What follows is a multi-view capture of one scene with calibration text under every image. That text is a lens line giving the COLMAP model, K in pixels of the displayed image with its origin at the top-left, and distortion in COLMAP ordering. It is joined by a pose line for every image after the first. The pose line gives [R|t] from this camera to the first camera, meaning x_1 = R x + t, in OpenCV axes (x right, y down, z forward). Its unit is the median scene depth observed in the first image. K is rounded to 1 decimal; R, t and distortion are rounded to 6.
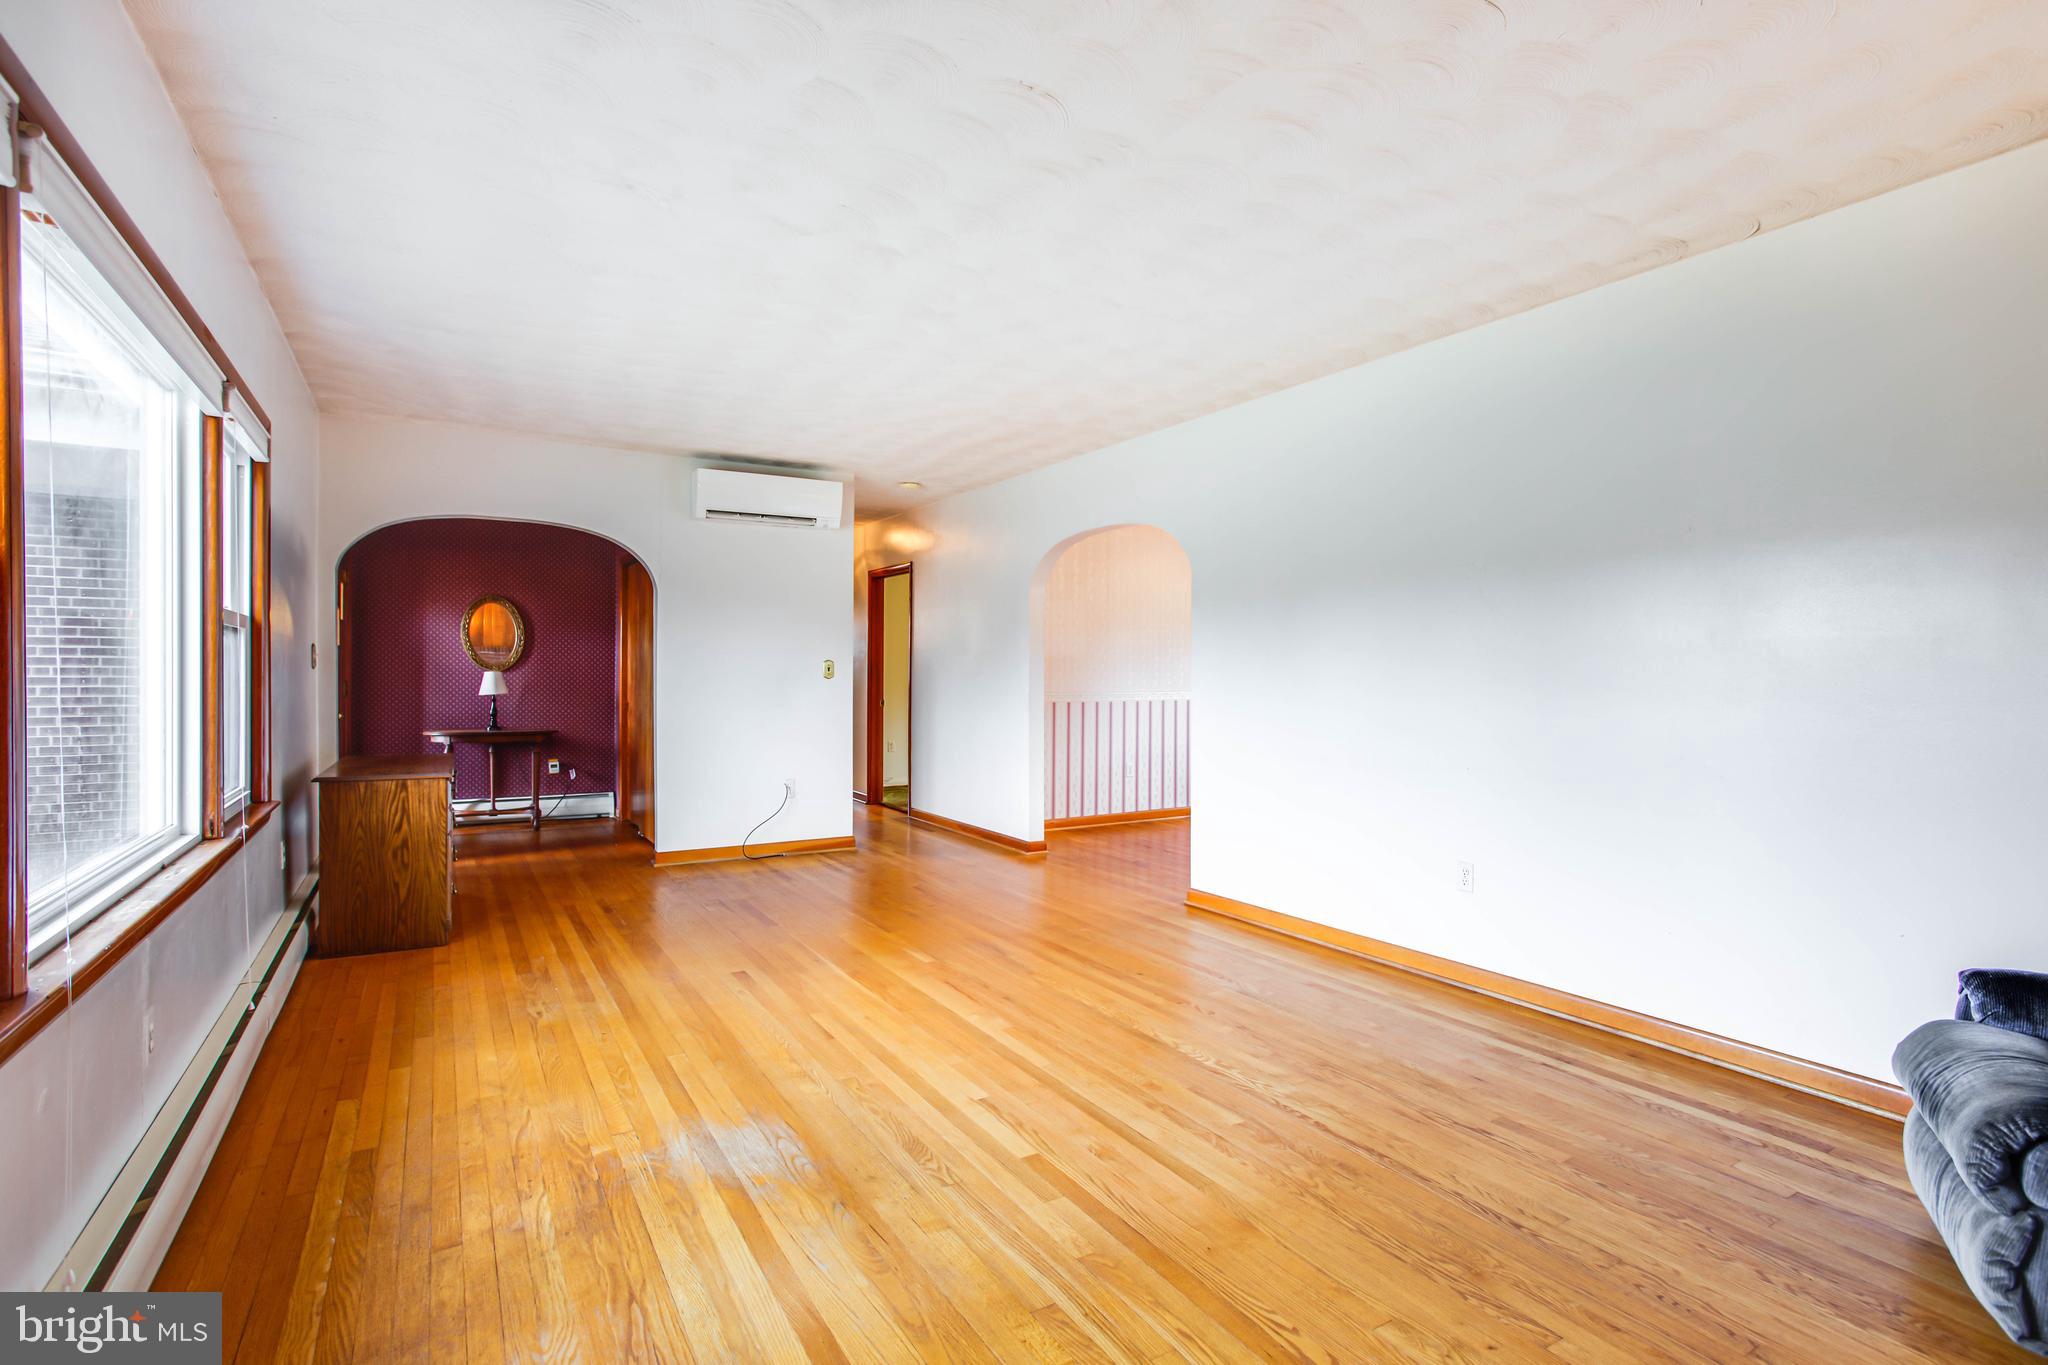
lens RADIAL K [[1026.7, 0, 1011.9], [0, 1026.7, 679.7], [0, 0, 1]] dist [-0.021835, 0.007421]
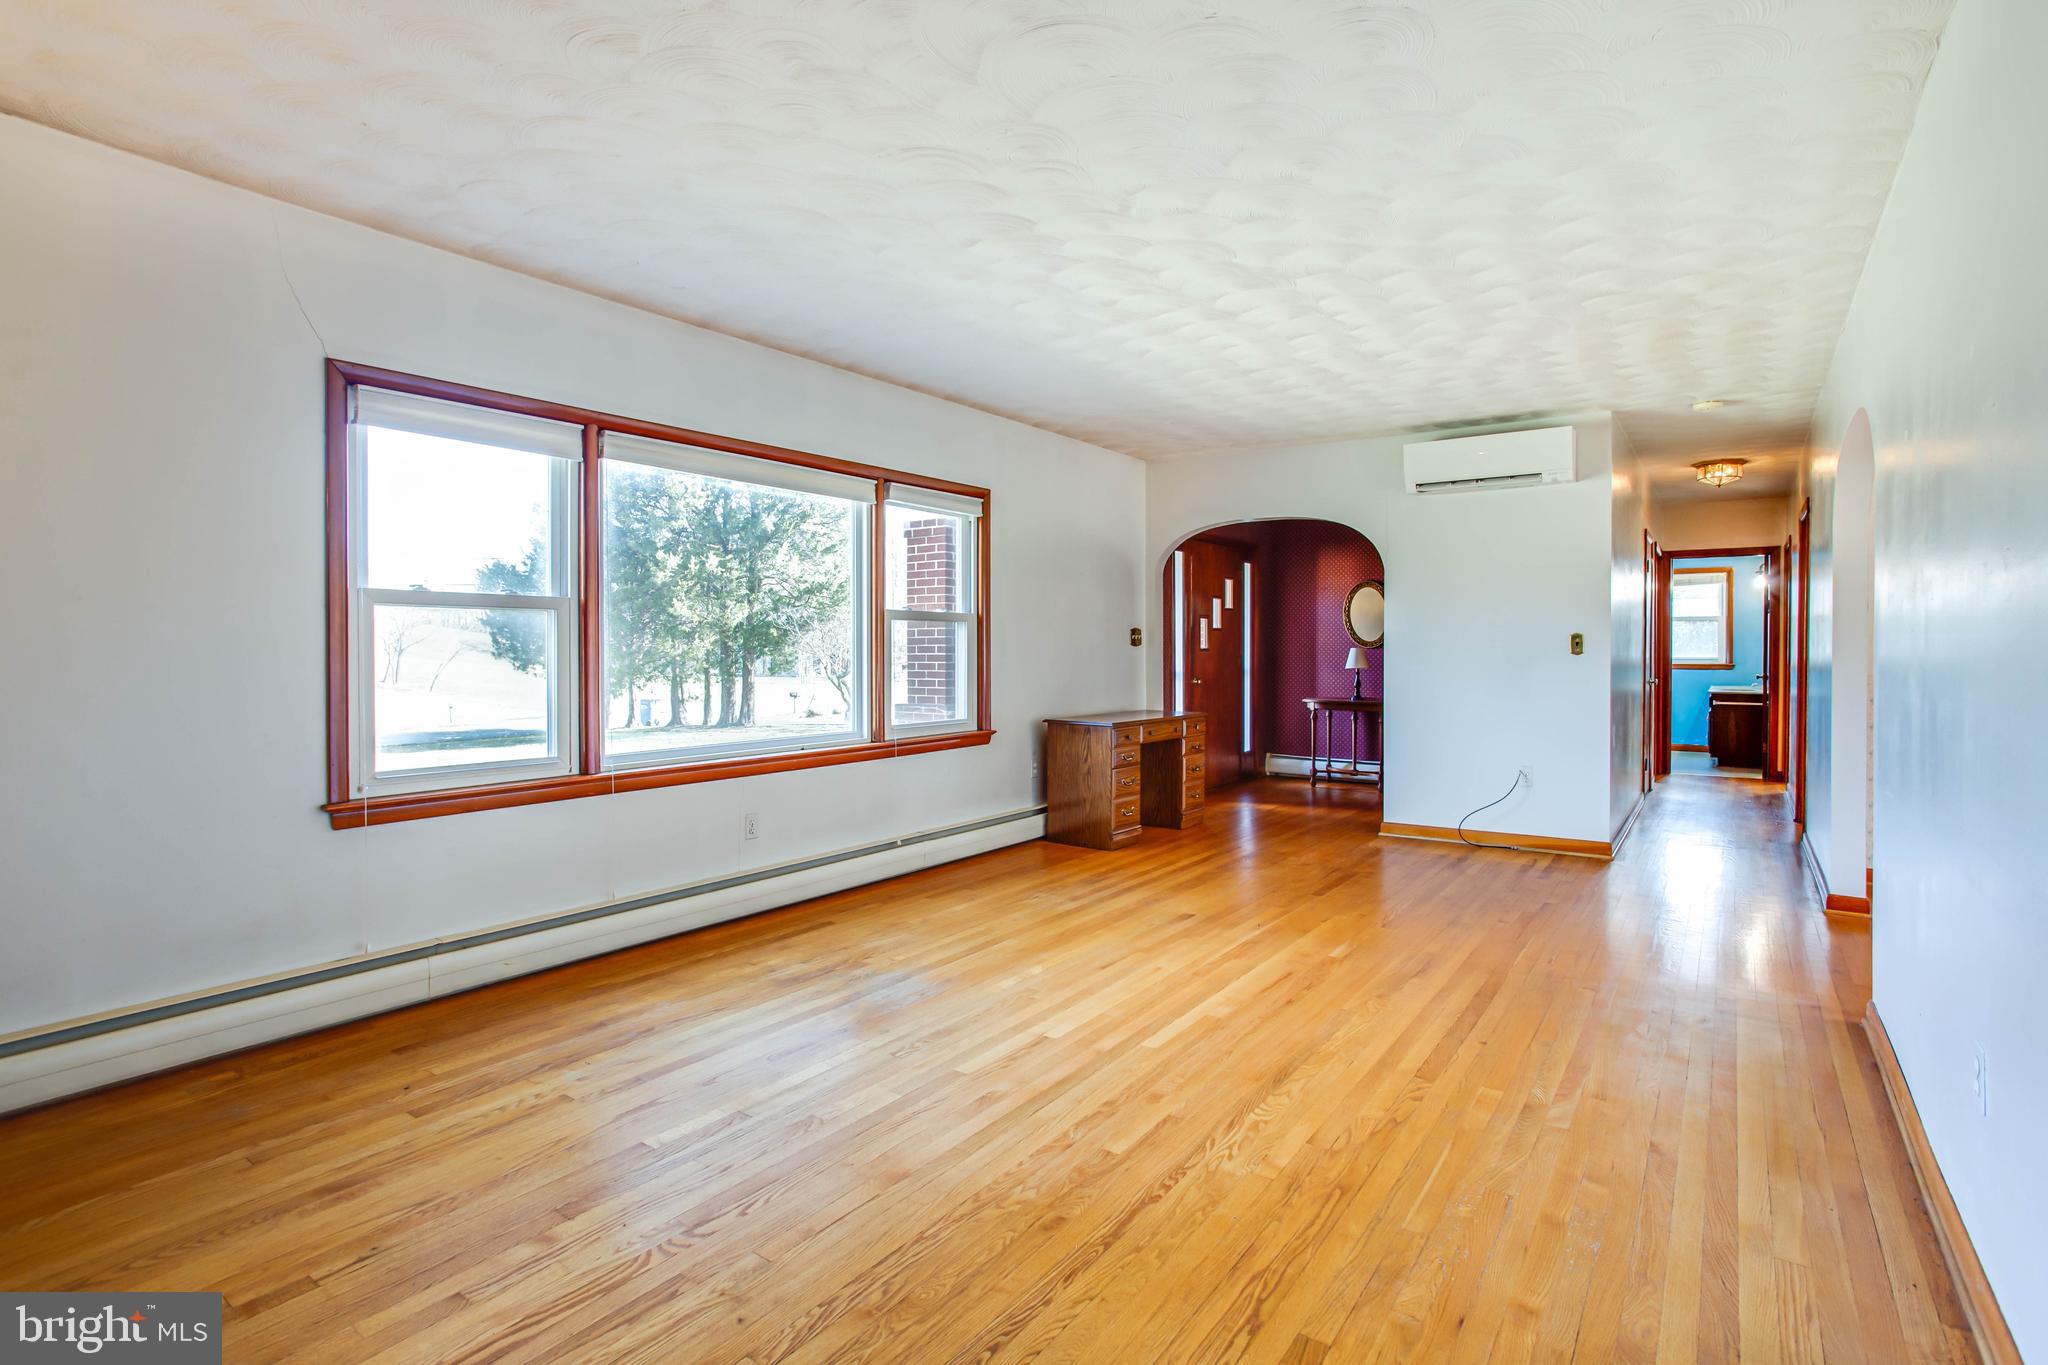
lens RADIAL K [[970.1, 0, 972.9], [0, 970.1, 654.7], [0, 0, 1]] dist [-0.012111, 0.003949]
pose [[0.370178, -0.001573, -0.928959, 0.818557], [-0.001047, 0.999997, -0.002111, 0.003183], [0.928960, 0.001754, 0.370175, 0.491282]]
